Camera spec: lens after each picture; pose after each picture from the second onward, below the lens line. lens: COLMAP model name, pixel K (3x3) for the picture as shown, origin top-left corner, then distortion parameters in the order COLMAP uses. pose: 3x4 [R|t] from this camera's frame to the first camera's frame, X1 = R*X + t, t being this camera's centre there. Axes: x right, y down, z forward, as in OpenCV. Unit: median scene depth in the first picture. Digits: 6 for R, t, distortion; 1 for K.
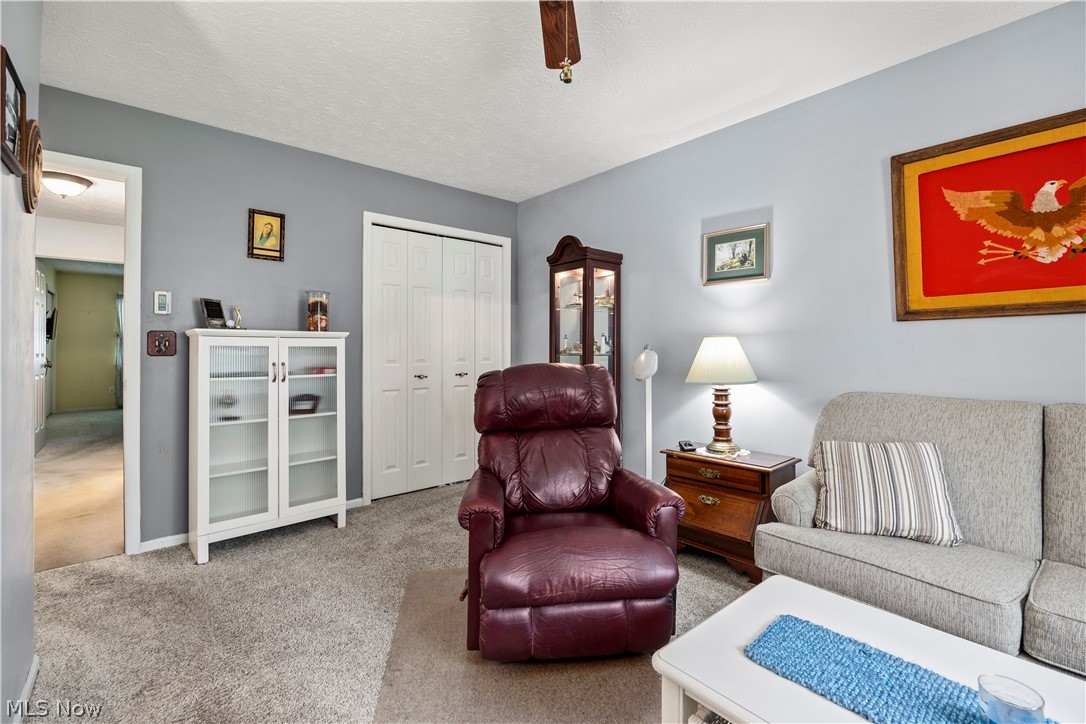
lens RADIAL K [[486.6, 0, 544.7], [0, 486.6, 342.3], [0, 0, 1]] dist [-0.000781, -0.000534]
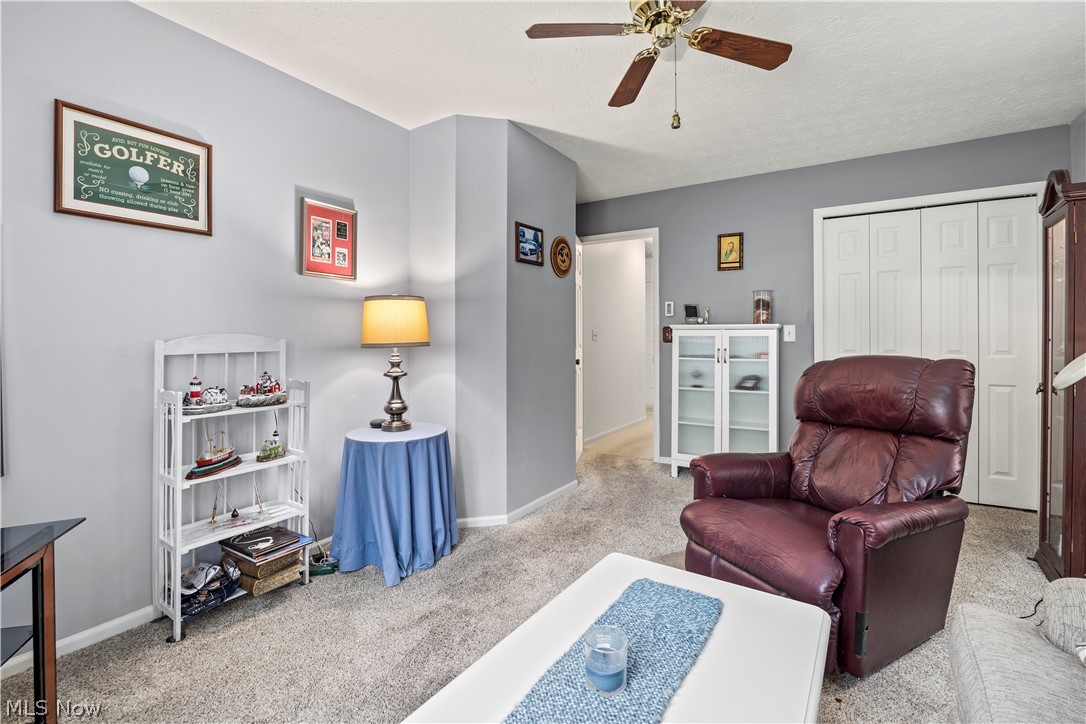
lens RADIAL K [[486.6, 0, 544.7], [0, 486.6, 342.3], [0, 0, 1]] dist [-0.000781, -0.000534]
pose [[0.278790, 0.009406, -0.960306, 0.650084], [0.009219, 0.999880, 0.012470, 0.003981], [0.960308, -0.012329, 0.278670, 0.178226]]
